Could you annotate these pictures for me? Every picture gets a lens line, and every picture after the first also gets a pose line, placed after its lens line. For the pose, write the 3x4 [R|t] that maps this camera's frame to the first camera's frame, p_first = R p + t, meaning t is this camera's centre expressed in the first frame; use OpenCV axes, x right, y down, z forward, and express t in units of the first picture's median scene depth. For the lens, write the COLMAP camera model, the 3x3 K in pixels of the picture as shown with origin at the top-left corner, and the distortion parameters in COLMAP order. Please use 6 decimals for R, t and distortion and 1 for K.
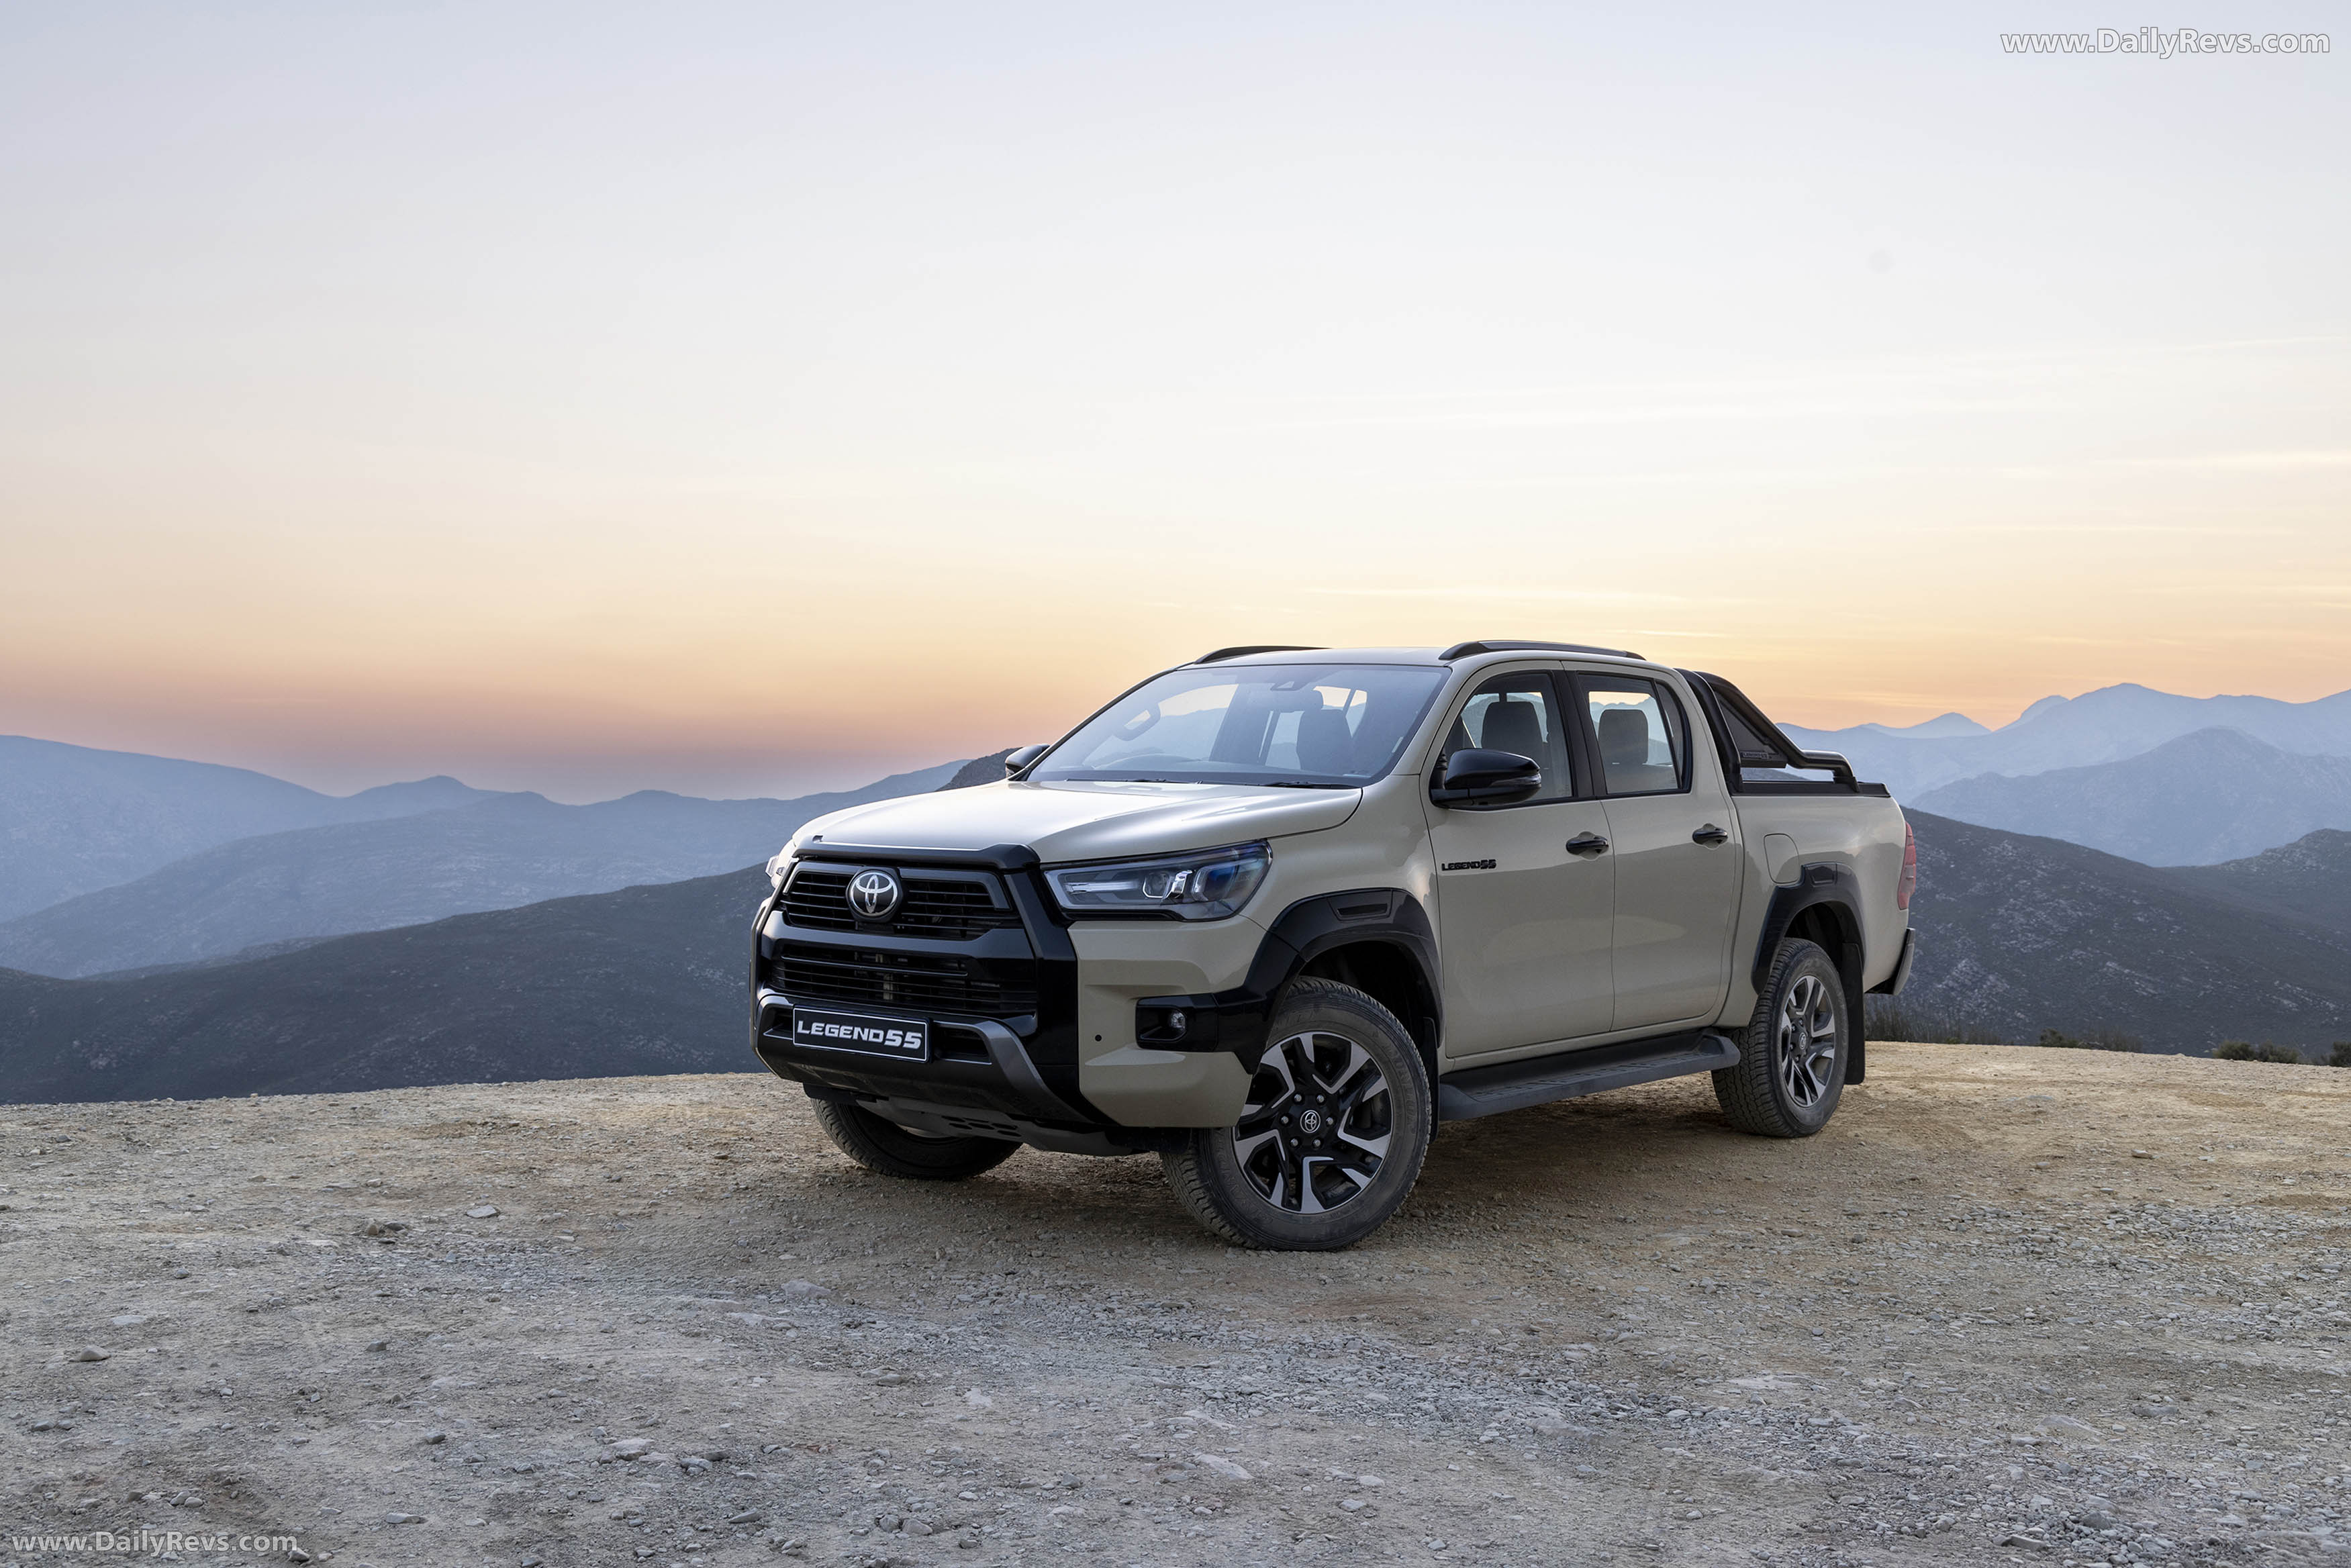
lens RADIAL K [[2325.1, 0, 1178.4], [0, 2325.1, 786.0], [0, 0, 1]] dist [0.019002, 0.000000]
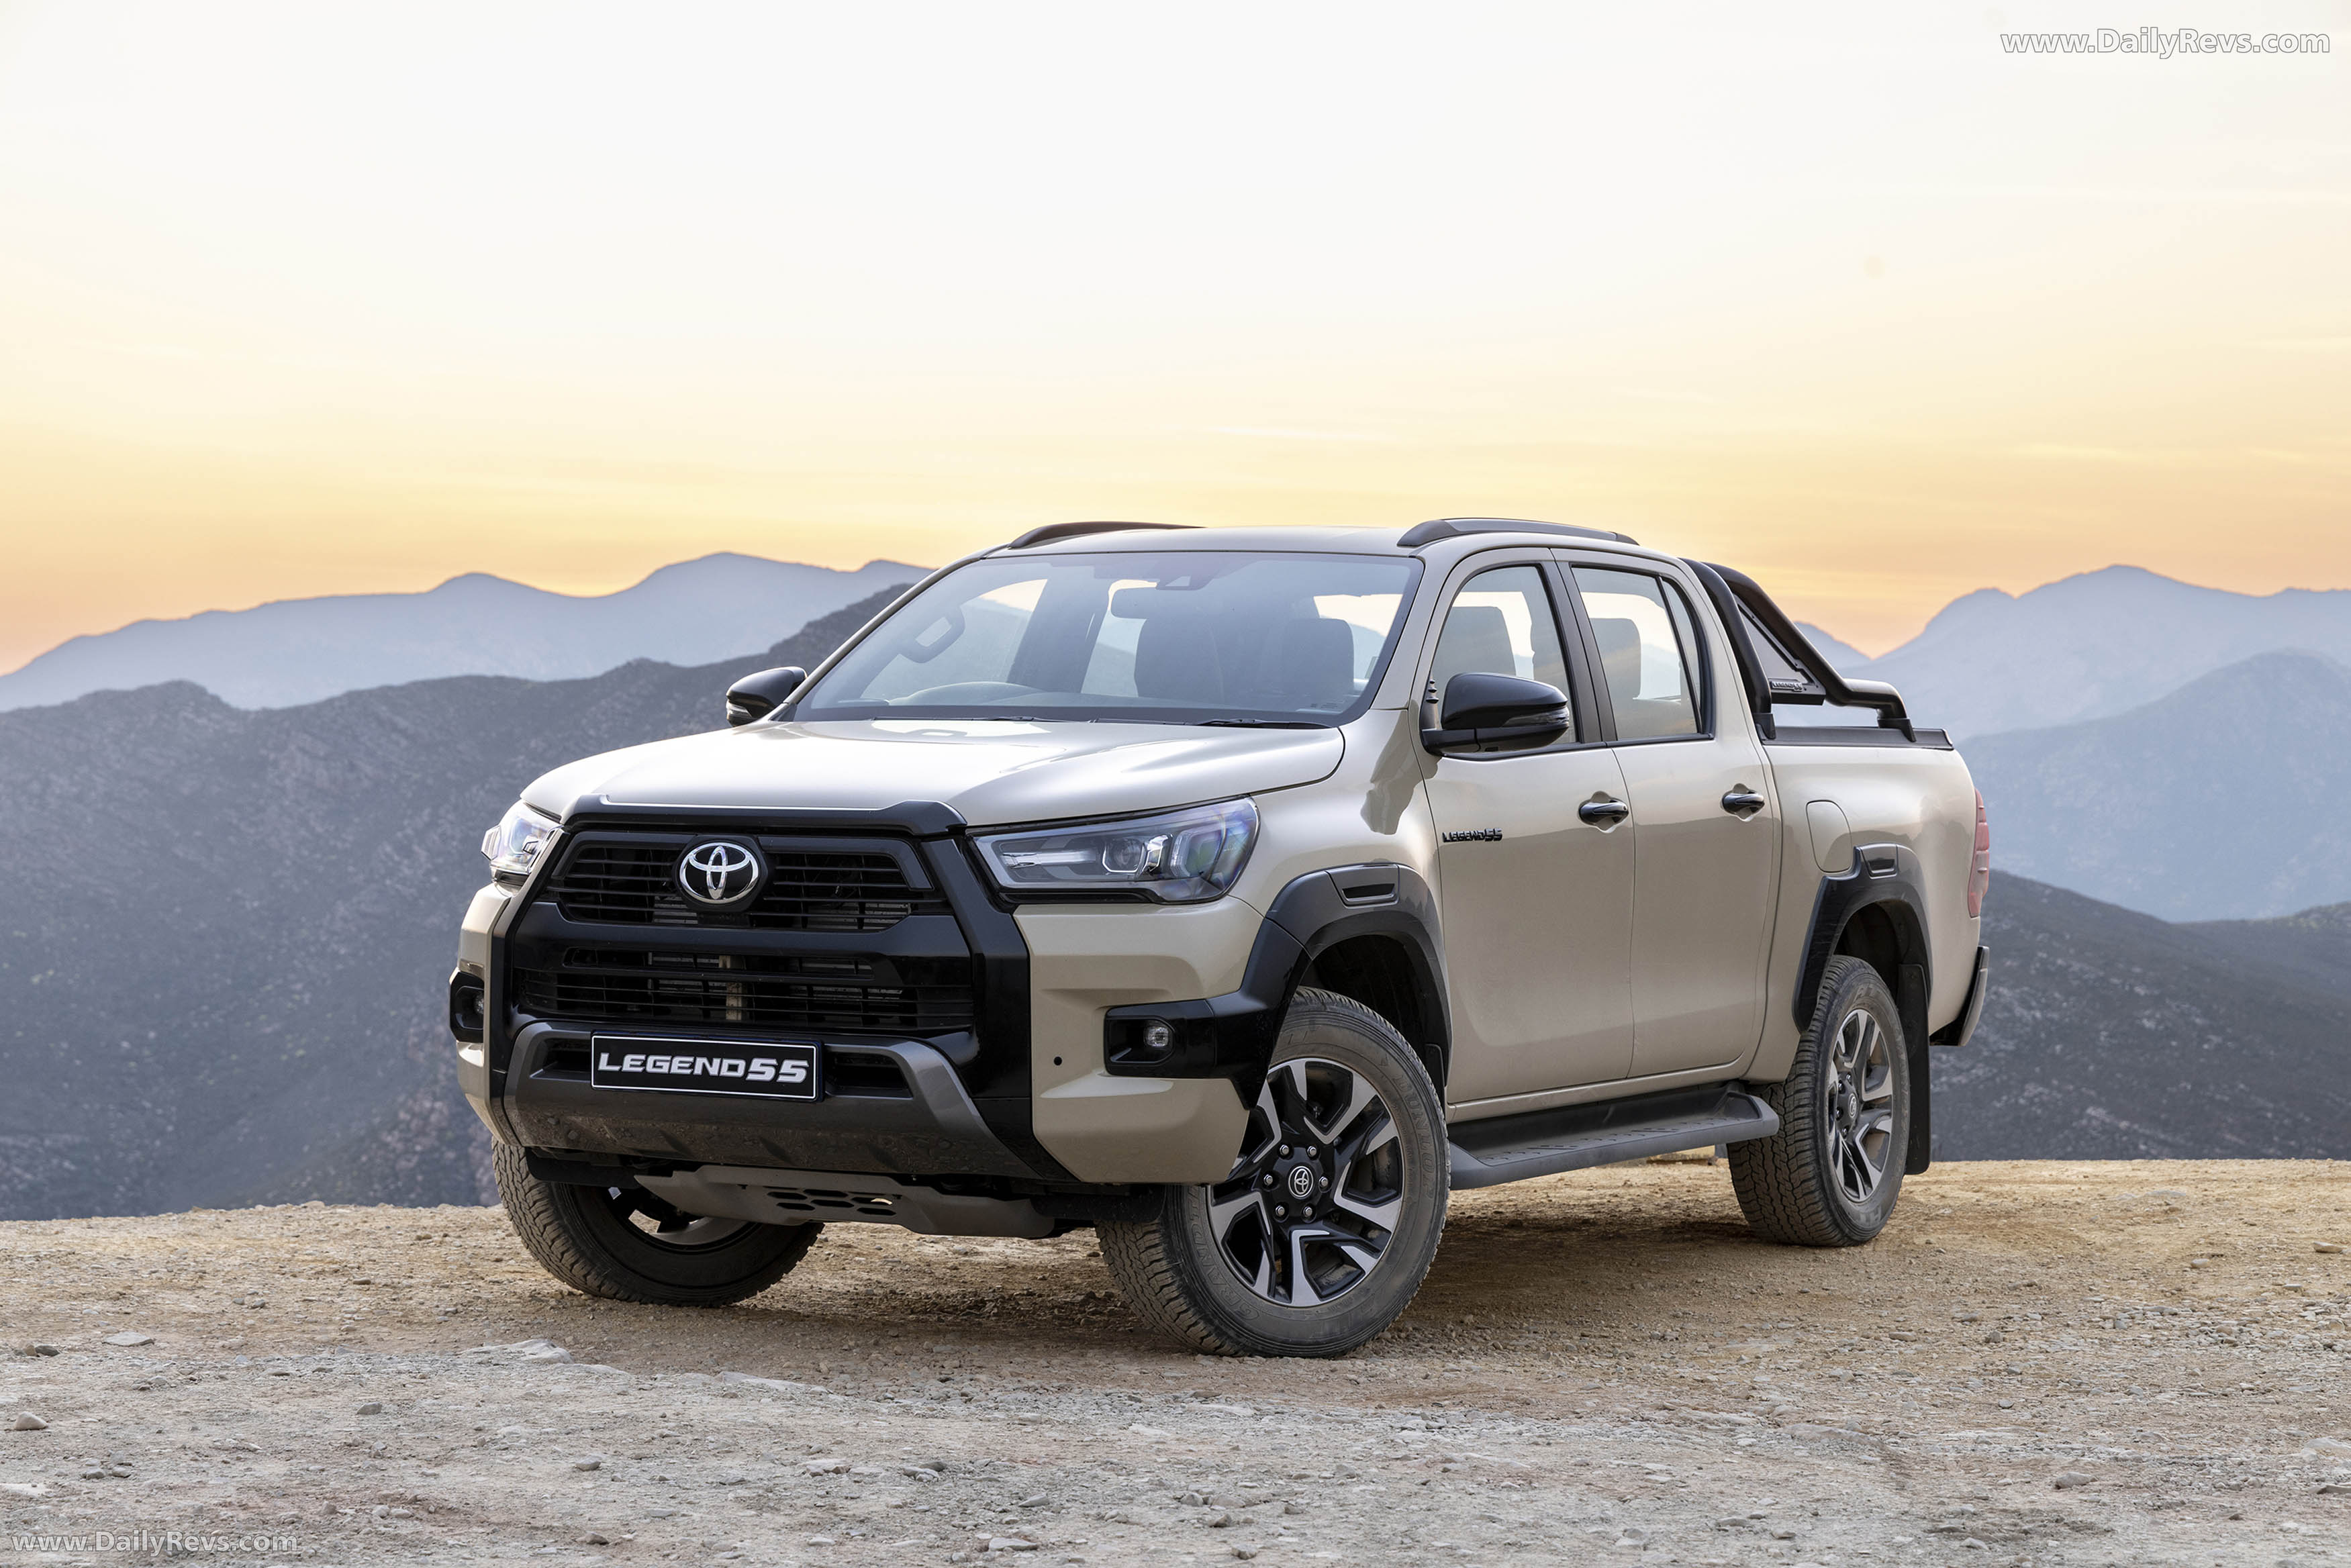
lens RADIAL K [[4818.3, 0, 1187.3], [0, 4818.3, 778.1], [0, 0, 1]] dist [0.042644, 0.000000]
pose [[0.980953, -0.004122, 0.194202, -0.243789], [0.003857, 0.999991, 0.001744, 0.013251], [-0.194208, -0.000962, 0.980960, -0.428783]]
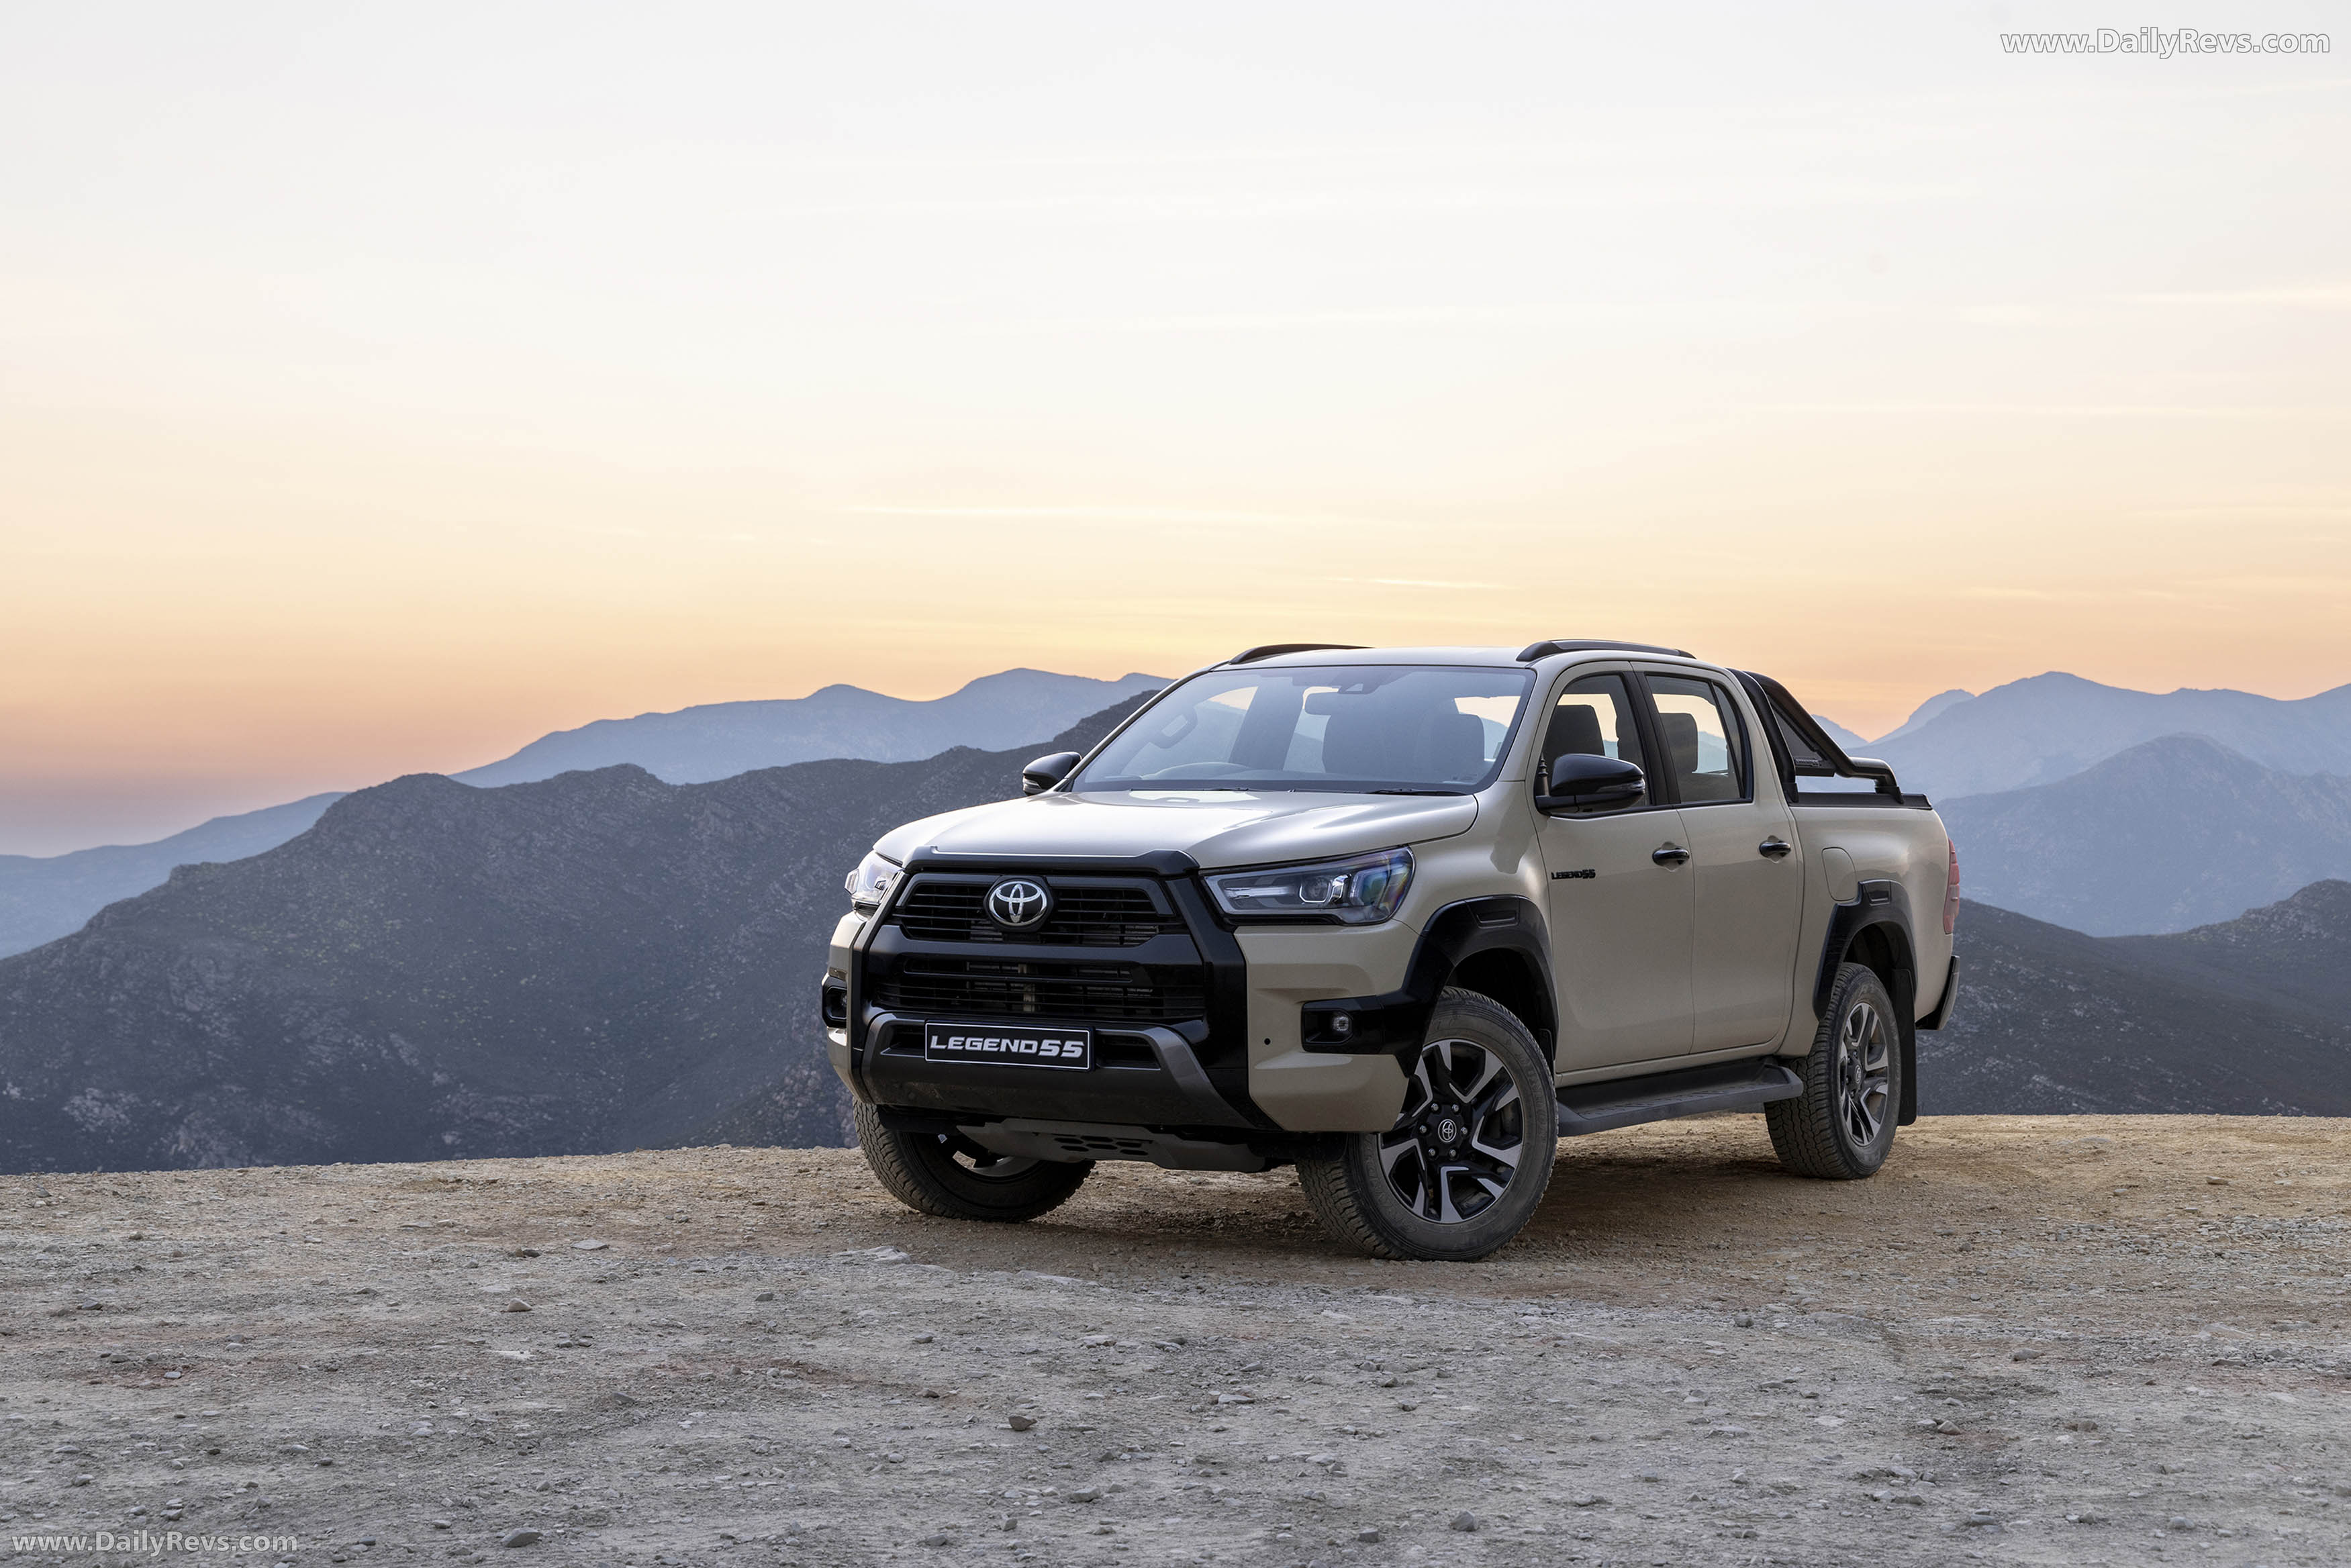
lens RADIAL K [[3543.8, 0, 1181.8], [0, 3543.8, 782.9], [0, 0, 1]] dist [0.029095, 0.000000]
pose [[0.989475, -0.005637, 0.144597, -0.243775], [0.007534, 0.999893, -0.012574, 0.013162], [-0.144511, 0.013531, 0.989411, -0.426415]]
